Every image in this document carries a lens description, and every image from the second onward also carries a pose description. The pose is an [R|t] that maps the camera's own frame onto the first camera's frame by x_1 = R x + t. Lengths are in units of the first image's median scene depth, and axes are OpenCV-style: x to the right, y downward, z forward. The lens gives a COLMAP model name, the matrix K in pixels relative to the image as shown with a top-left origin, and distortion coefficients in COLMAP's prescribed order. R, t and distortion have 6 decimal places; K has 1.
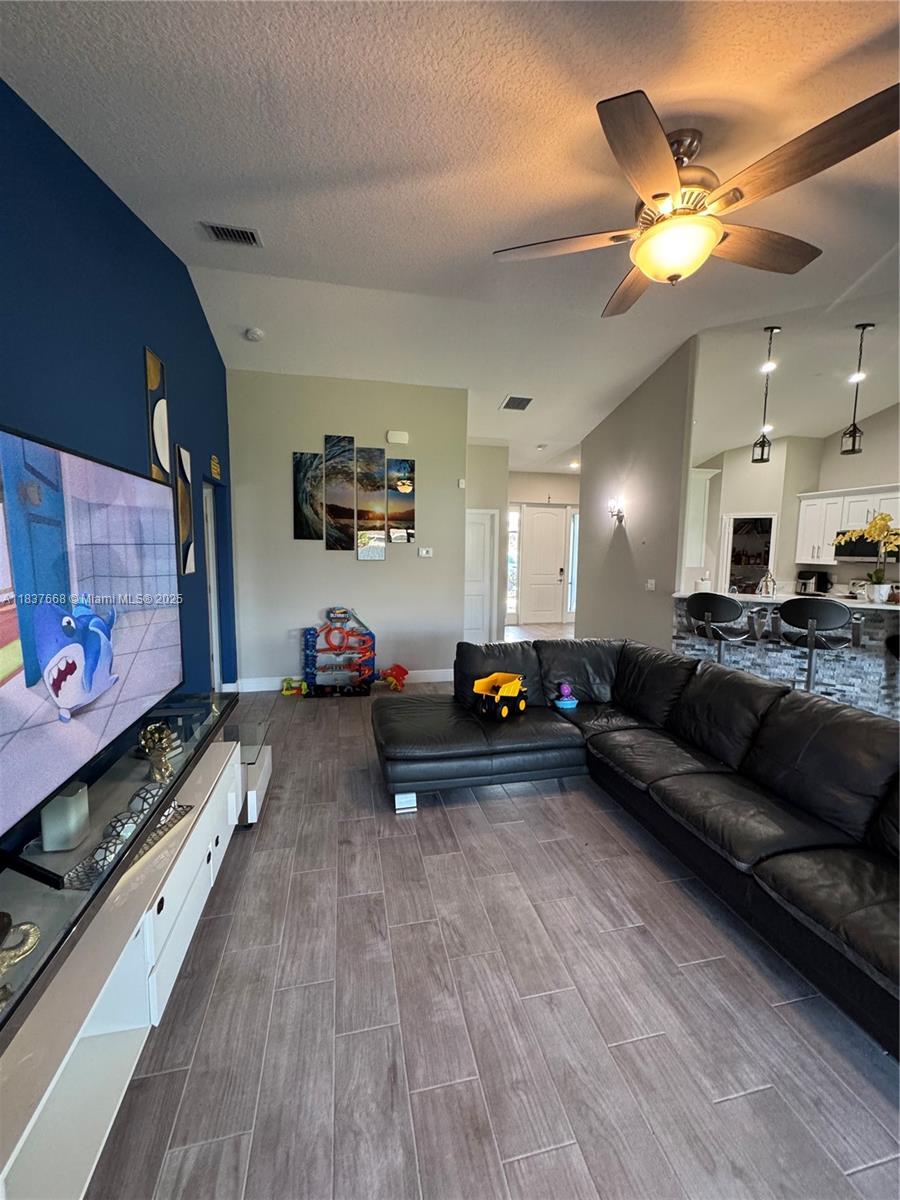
lens RADIAL K [[482.1, 0, 450.0], [0, 482.1, 600.0], [0, 0, 1]] dist [-0.000236, 0.000227]
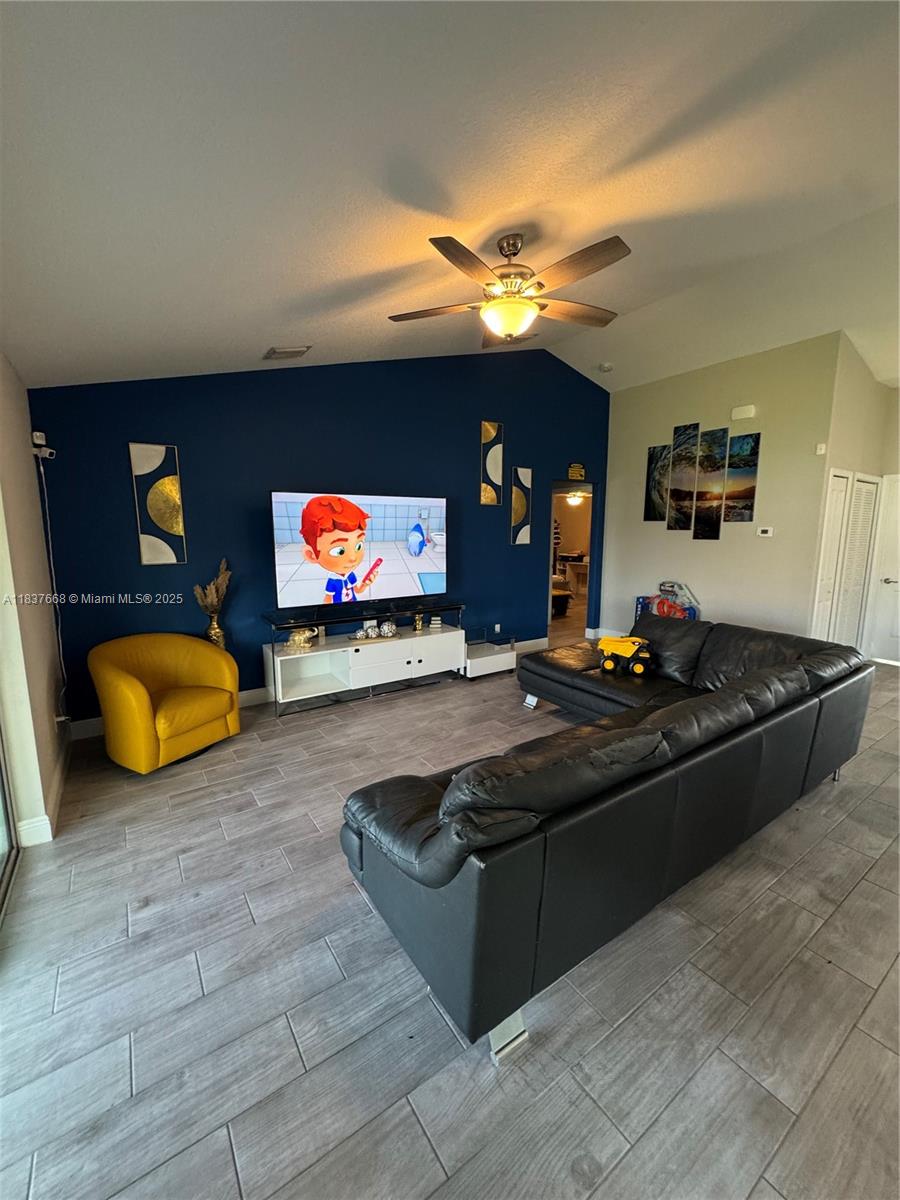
lens RADIAL K [[482.1, 0, 450.0], [0, 482.1, 600.0], [0, 0, 1]] dist [-0.000236, 0.000227]
pose [[0.374374, 0.127073, -0.918530, 0.619859], [-0.095554, 0.990579, 0.098095, -0.003174], [0.922341, 0.051045, 0.382989, 0.106926]]
